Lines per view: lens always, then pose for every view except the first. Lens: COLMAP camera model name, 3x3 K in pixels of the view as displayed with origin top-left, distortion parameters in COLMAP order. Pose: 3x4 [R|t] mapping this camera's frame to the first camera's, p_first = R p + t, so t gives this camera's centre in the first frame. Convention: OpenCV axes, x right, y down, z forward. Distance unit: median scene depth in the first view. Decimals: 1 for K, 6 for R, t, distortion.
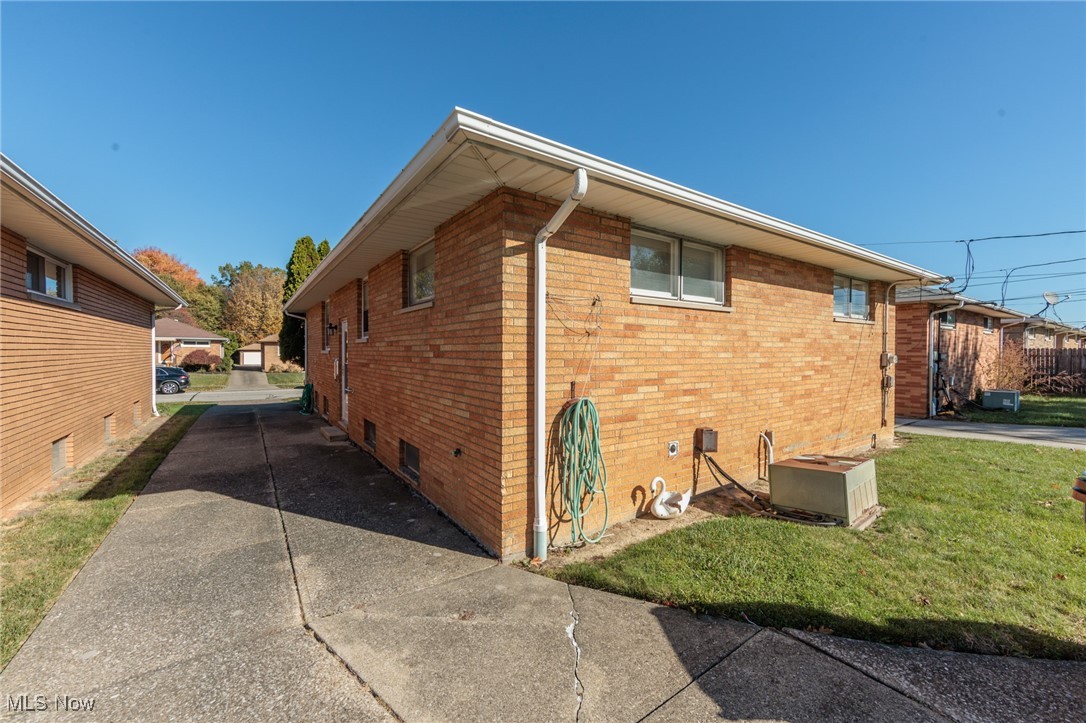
lens RADIAL K [[424.4, 0, 542.6], [0, 424.4, 357.7], [0, 0, 1]] dist [-0.002036, -0.000726]
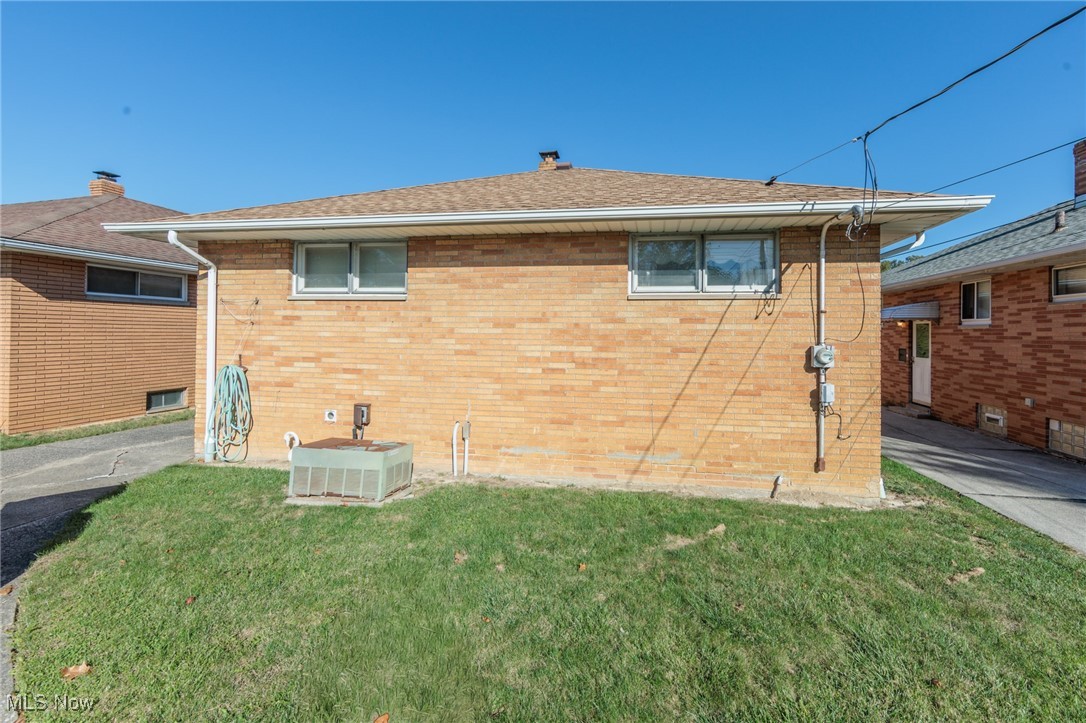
lens RADIAL K [[424.4, 0, 541.5], [0, 424.4, 328.2], [0, 0, 1]] dist [-0.002036, -0.000726]
pose [[0.731199, 0.002039, -0.682161, 1.614046], [-0.020723, 0.999600, -0.019225, -0.027319], [0.681850, 0.028194, 0.730949, 0.521939]]
